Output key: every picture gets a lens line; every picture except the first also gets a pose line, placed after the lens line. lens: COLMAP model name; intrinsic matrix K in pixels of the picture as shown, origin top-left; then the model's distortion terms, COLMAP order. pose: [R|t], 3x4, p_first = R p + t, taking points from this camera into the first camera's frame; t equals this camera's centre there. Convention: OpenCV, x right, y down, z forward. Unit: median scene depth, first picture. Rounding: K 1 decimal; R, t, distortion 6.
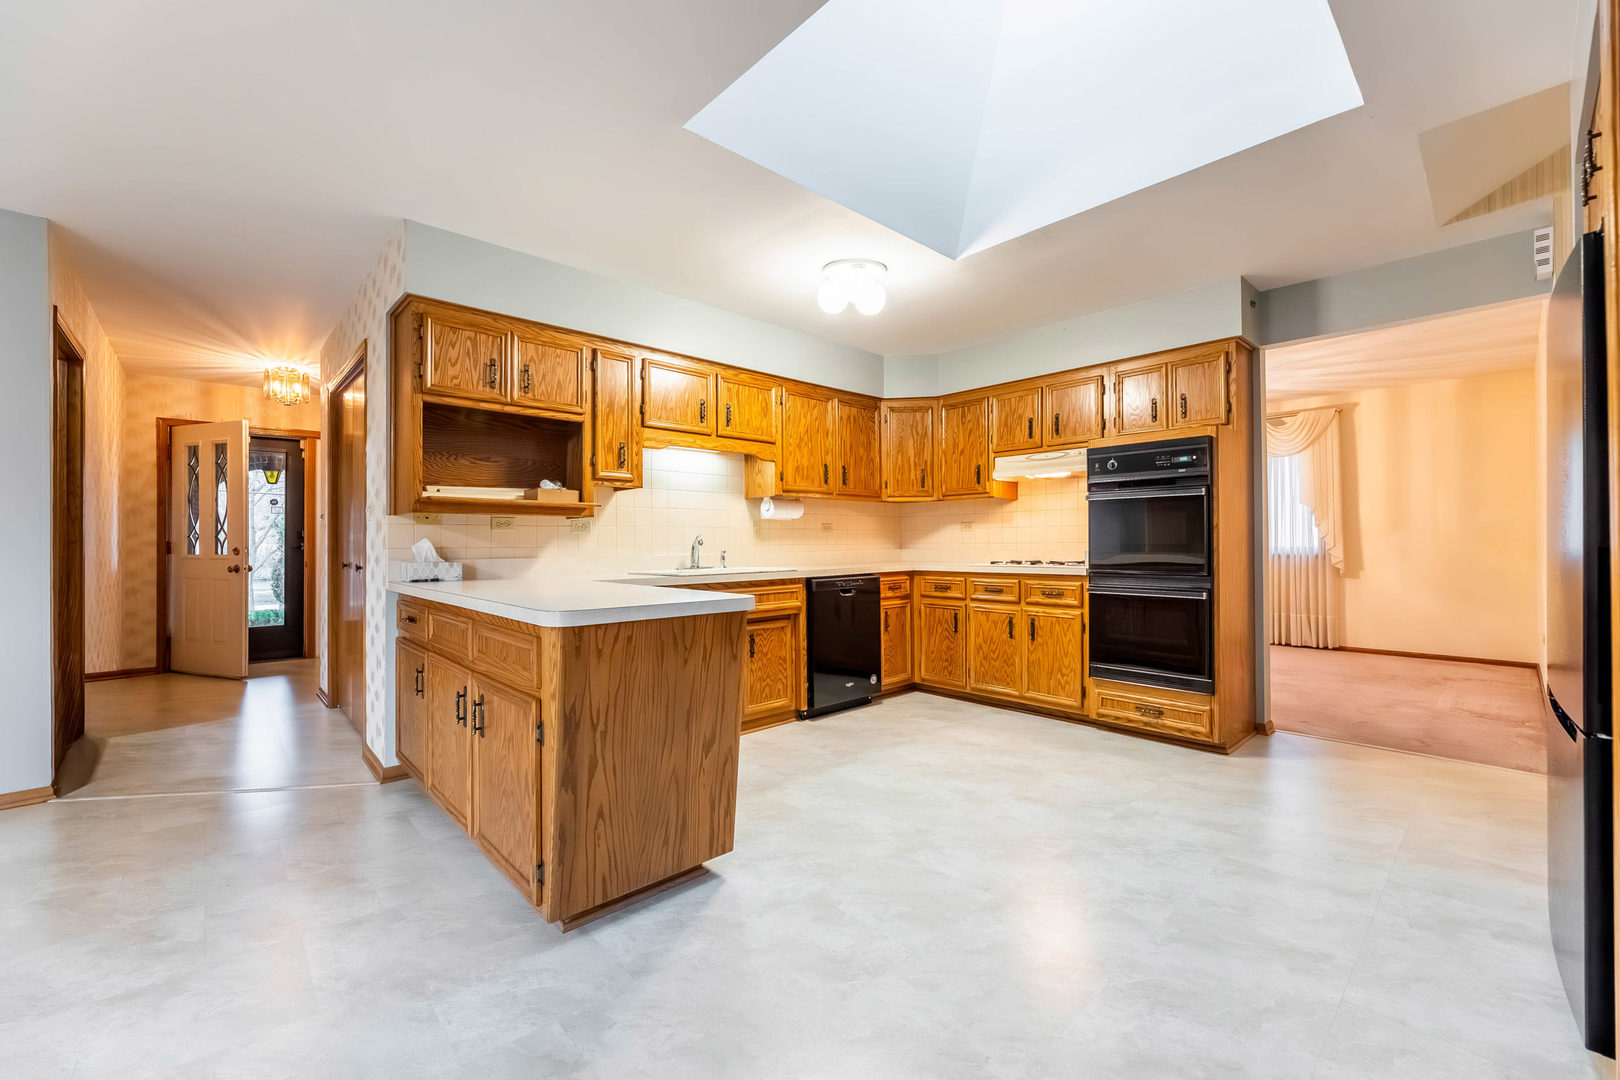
lens RADIAL K [[655.9, 0, 798.7], [0, 655.9, 539.9], [0, 0, 1]] dist [-0.000886, -0.000070]
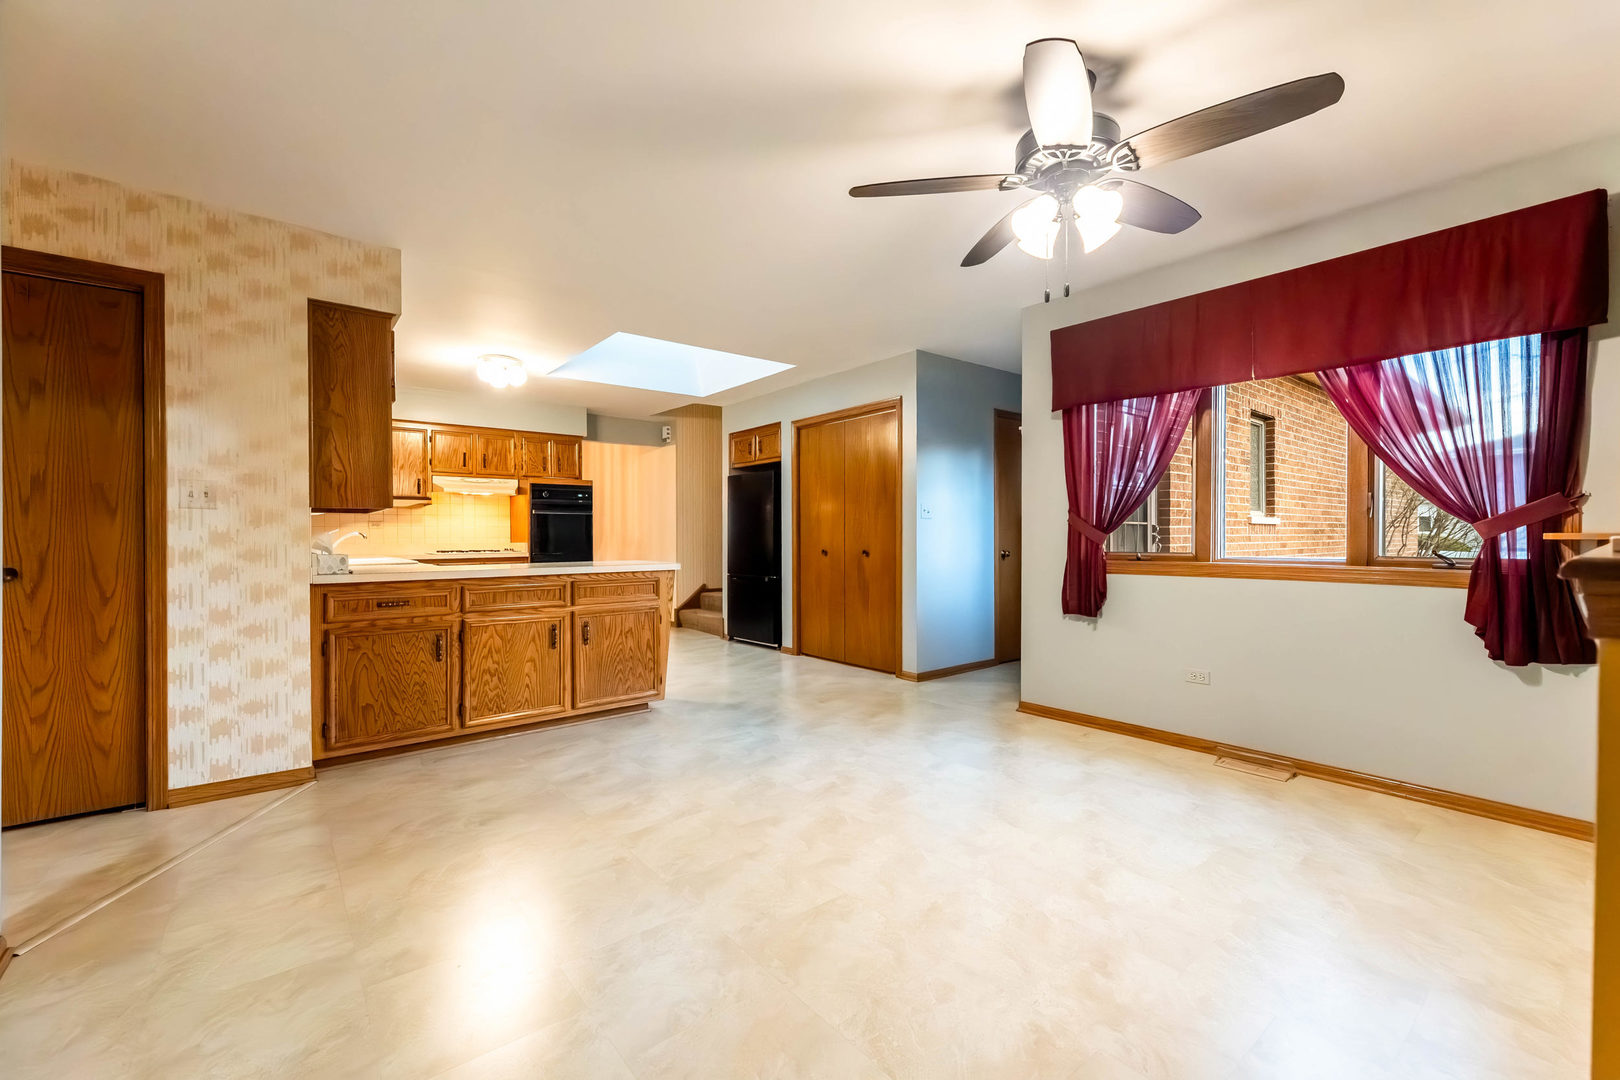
lens RADIAL K [[655.9, 0, 798.7], [0, 655.9, 539.9], [0, 0, 1]] dist [-0.000886, -0.000070]
pose [[0.055952, -0.000335, 0.998433, -1.182679], [0.001924, 0.999998, 0.000228, 0.012442], [-0.998432, 0.001908, 0.055952, 0.174246]]
